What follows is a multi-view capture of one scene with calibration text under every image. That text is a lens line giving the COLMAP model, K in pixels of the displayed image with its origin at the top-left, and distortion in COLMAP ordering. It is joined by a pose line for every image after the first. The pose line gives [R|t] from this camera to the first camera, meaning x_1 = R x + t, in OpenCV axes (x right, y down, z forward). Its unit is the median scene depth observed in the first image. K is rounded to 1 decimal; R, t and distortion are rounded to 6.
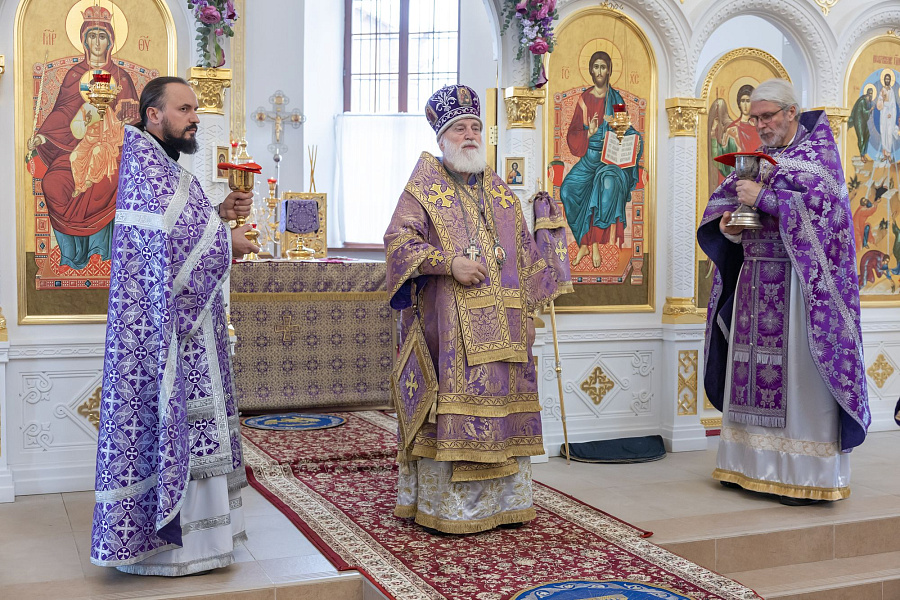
lens RADIAL K [[1140.9, 0, 450.0], [0, 1140.9, 300.0], [0, 0, 1]] dist [-0.041780, -0.020349]
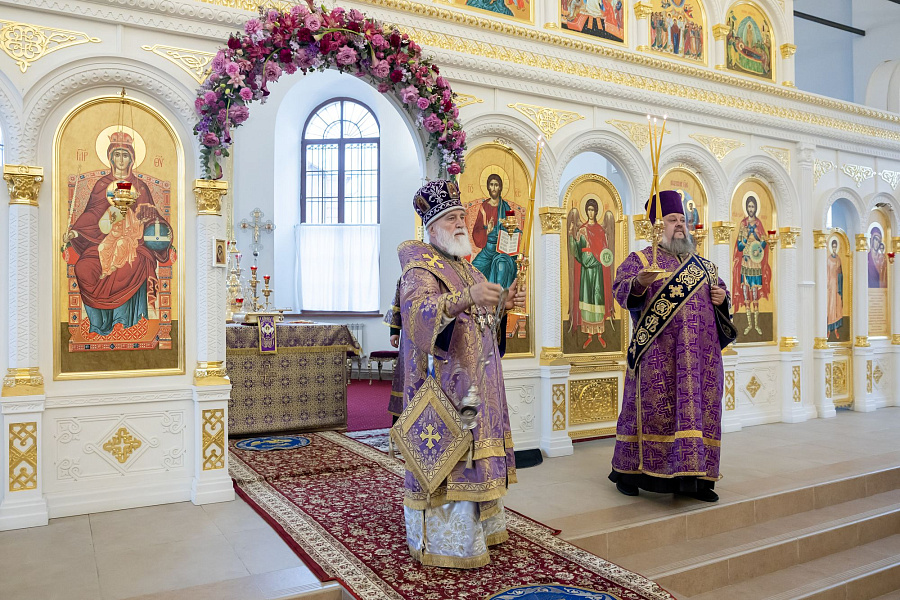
lens RADIAL K [[709.9, 0, 450.0], [0, 709.9, 300.0], [0, 0, 1]] dist [-0.038193, 0.008916]
pose [[0.992375, -0.011815, 0.122691, -0.038322], [0.019340, 0.997992, -0.060320, -0.011450], [-0.121732, 0.062233, 0.990610, 0.166071]]
